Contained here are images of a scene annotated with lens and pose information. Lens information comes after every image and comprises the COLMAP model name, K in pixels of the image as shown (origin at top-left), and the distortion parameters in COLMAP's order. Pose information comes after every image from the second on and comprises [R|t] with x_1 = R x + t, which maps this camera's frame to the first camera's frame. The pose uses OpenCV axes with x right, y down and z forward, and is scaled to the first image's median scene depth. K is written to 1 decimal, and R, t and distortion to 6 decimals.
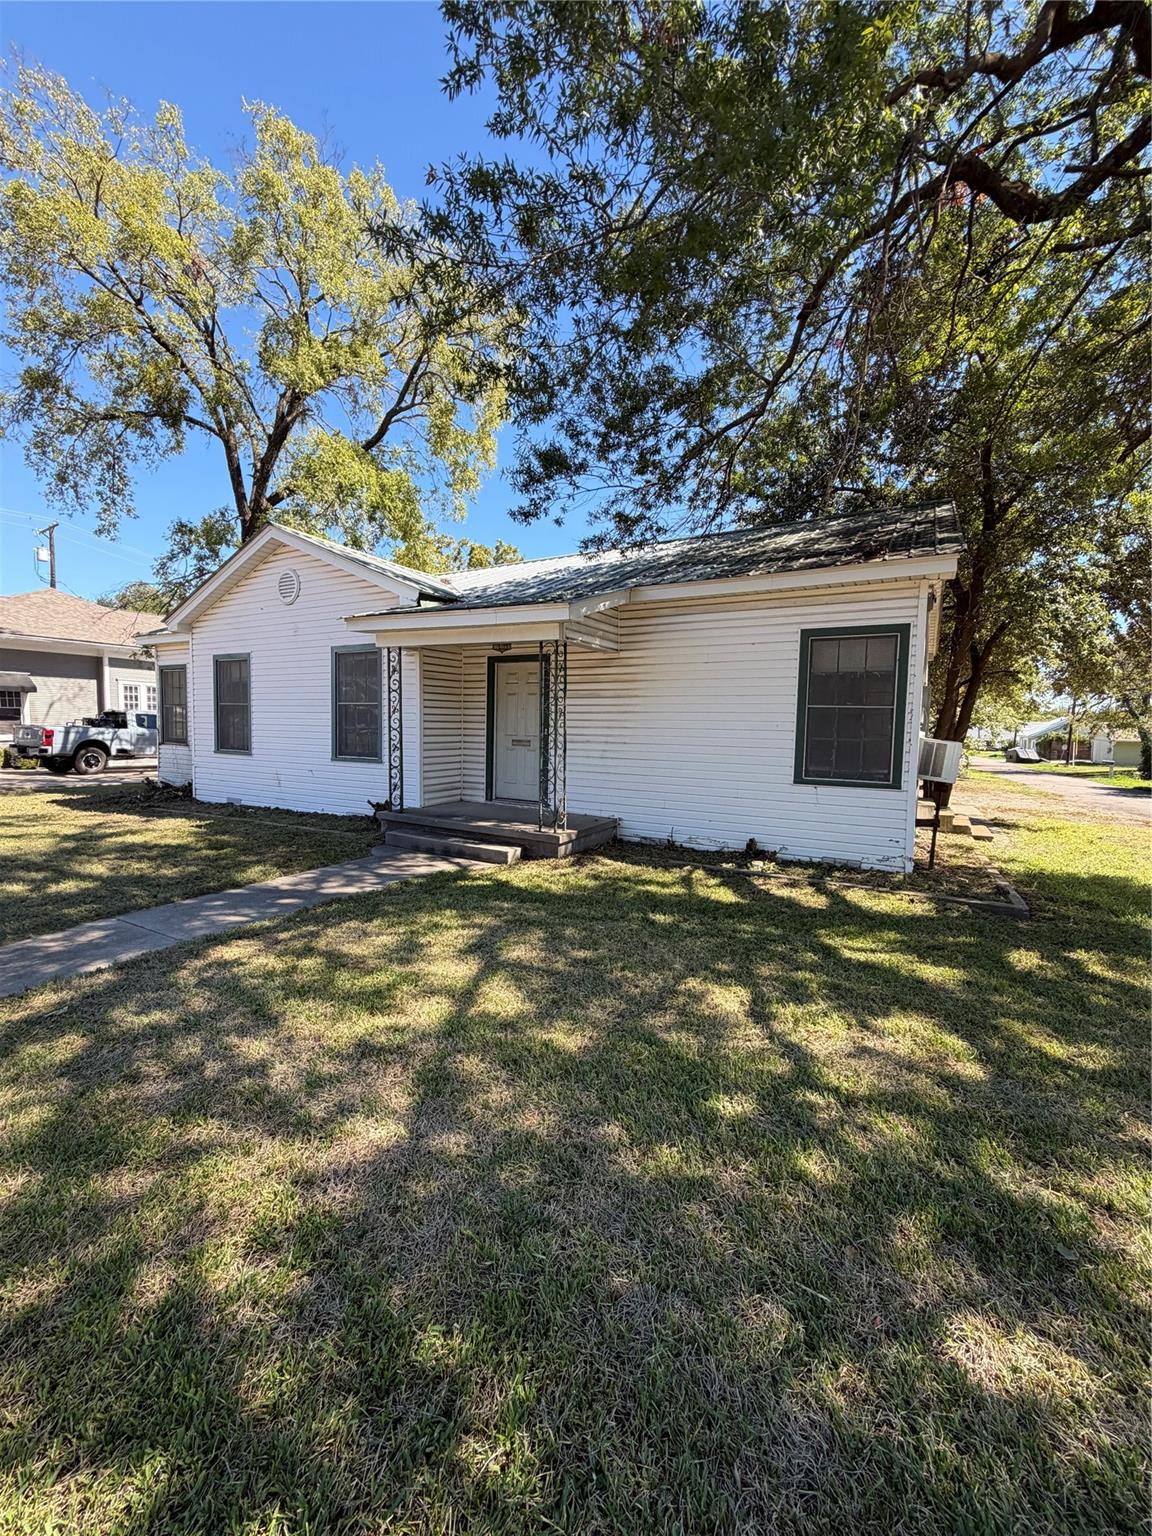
lens RADIAL K [[632.6, 0, 576.0], [0, 632.6, 768.0], [0, 0, 1]] dist [-0.004633, -0.000199]
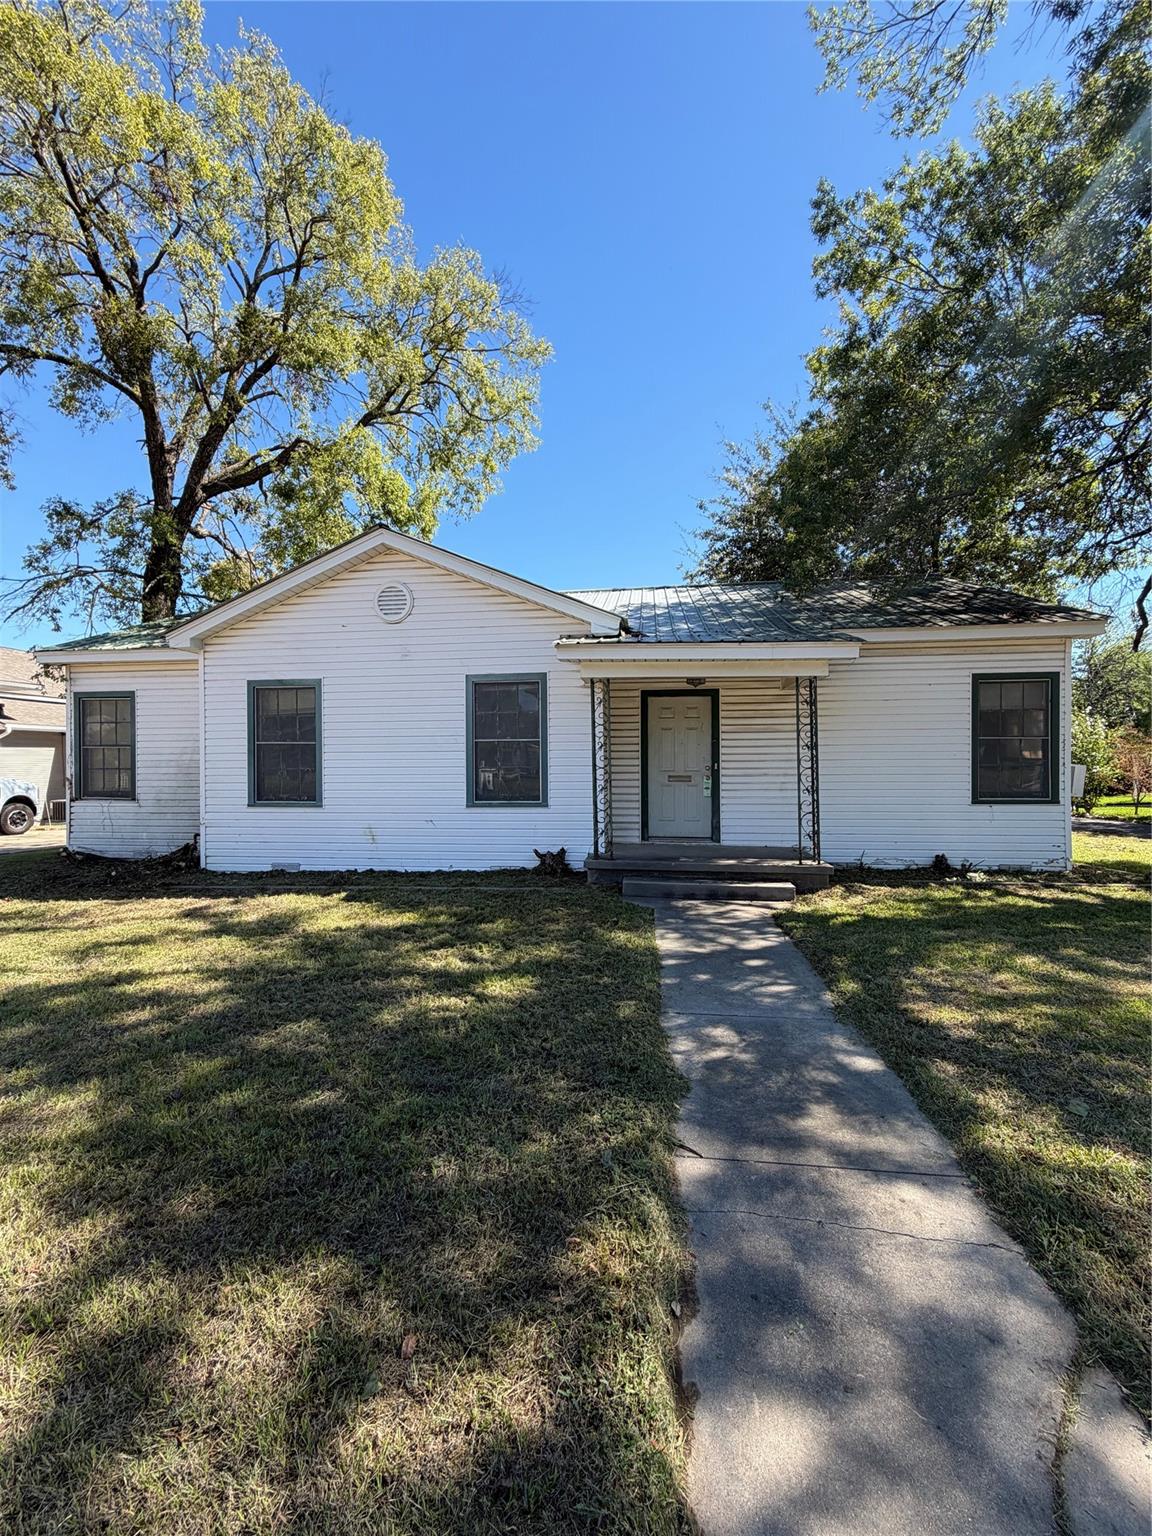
lens RADIAL K [[632.6, 0, 576.0], [0, 632.6, 768.0], [0, 0, 1]] dist [-0.004633, -0.000199]
pose [[0.920725, -0.027627, 0.389232, -0.794562], [0.048969, 0.997785, -0.045015, -0.025691], [-0.387126, 0.060506, 0.920039, 0.209364]]
